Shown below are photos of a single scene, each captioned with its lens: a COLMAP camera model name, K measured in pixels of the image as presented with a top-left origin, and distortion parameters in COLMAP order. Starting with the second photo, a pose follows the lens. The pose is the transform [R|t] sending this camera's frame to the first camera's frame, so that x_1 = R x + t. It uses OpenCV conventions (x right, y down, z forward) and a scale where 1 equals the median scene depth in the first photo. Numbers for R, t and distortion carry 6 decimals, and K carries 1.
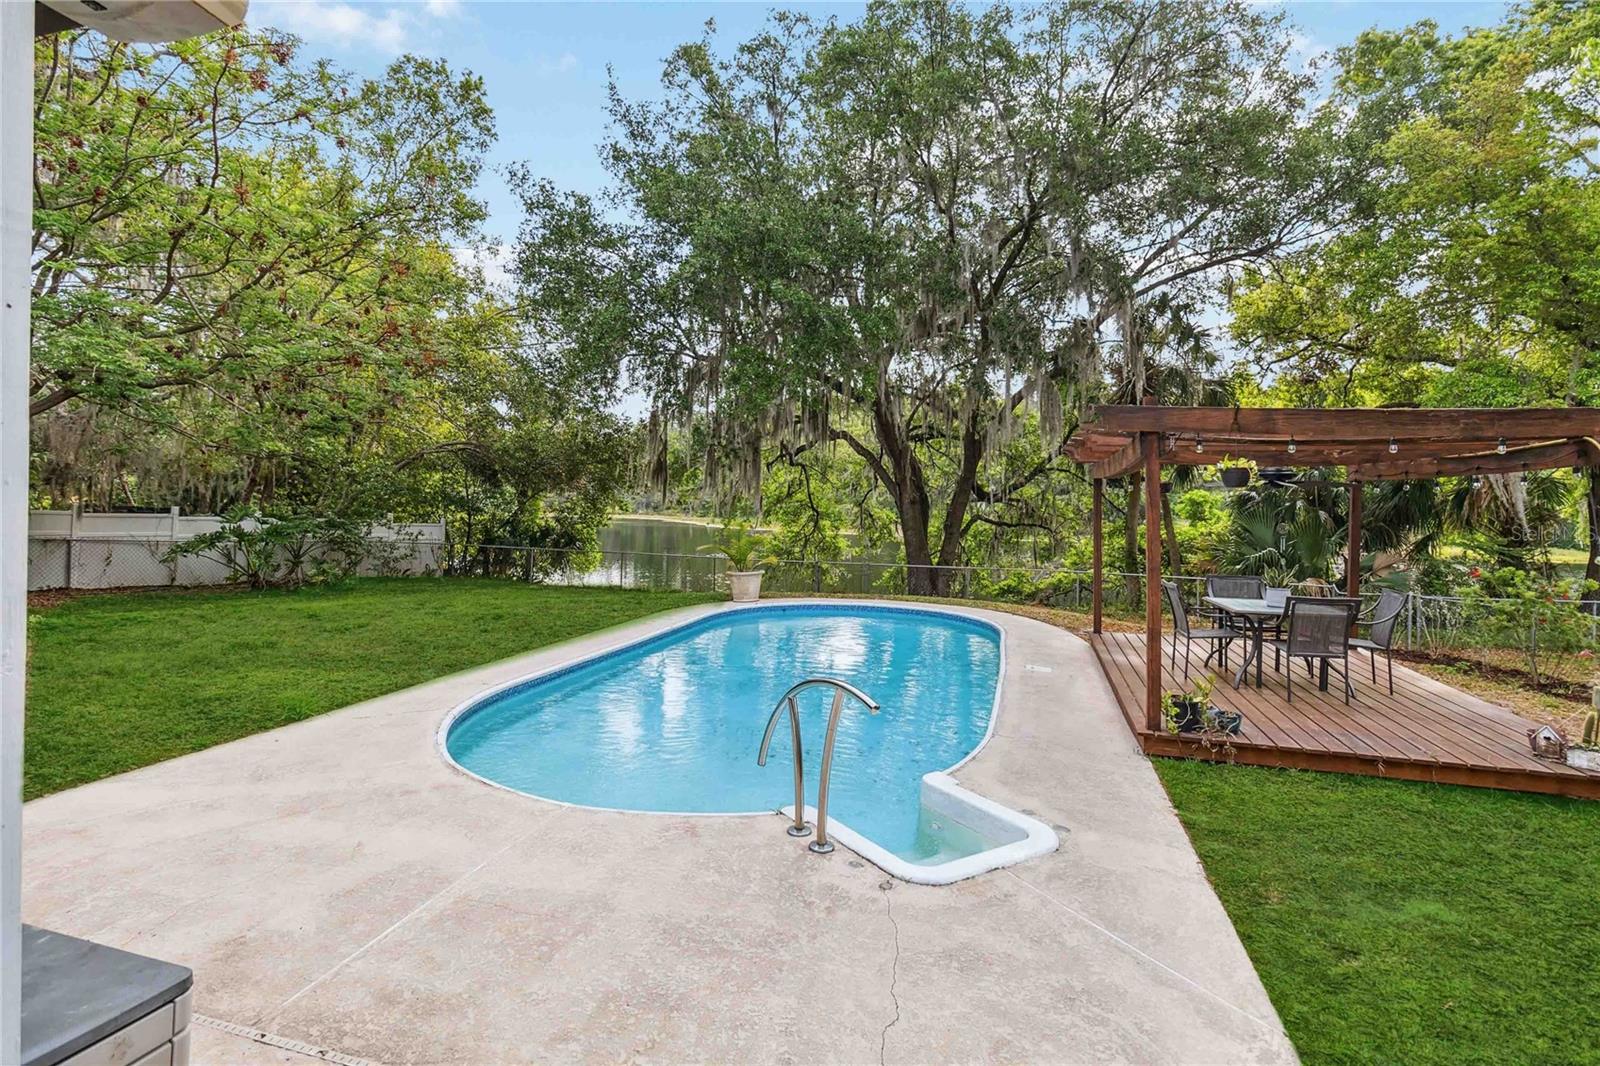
lens RADIAL K [[771.5, 0, 800.7], [0, 771.5, 509.7], [0, 0, 1]] dist [-0.001188, -0.000146]
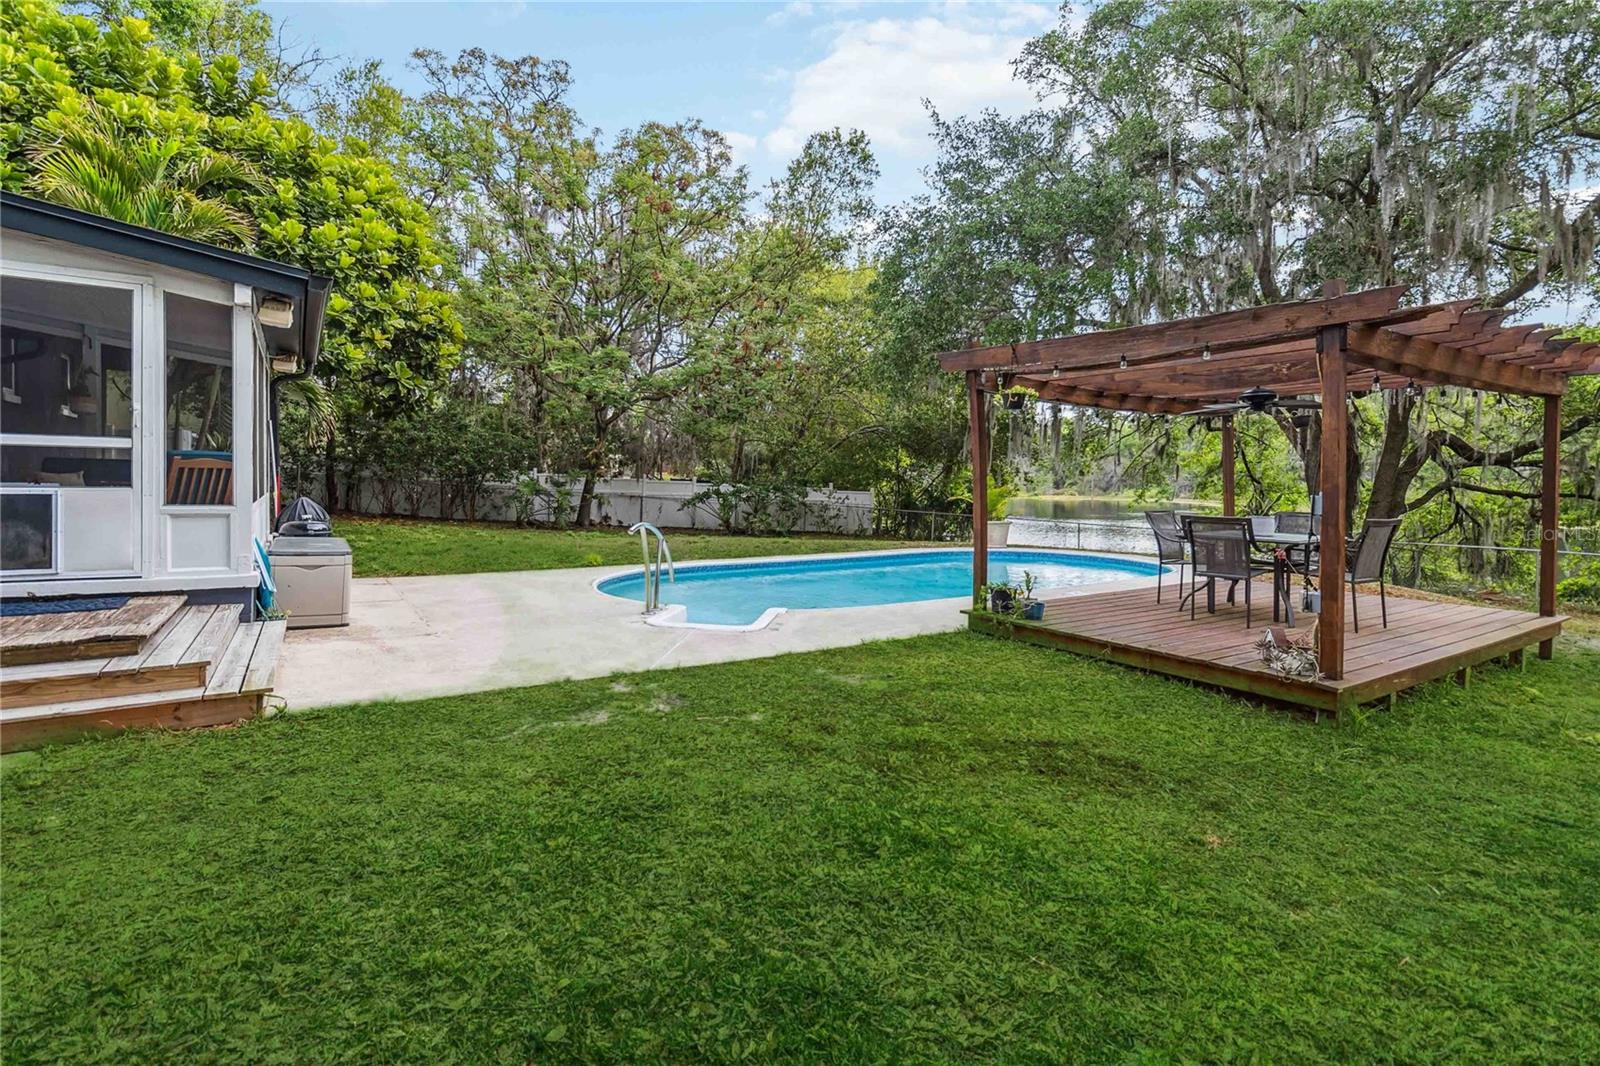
lens RADIAL K [[771.5, 0, 800.7], [0, 771.5, 509.7], [0, 0, 1]] dist [-0.001188, -0.000146]
pose [[0.771146, 0.015713, -0.636465, 0.308054], [-0.003610, 0.999787, 0.020308, 0.028202], [0.636648, -0.013363, 0.771039, -0.038089]]
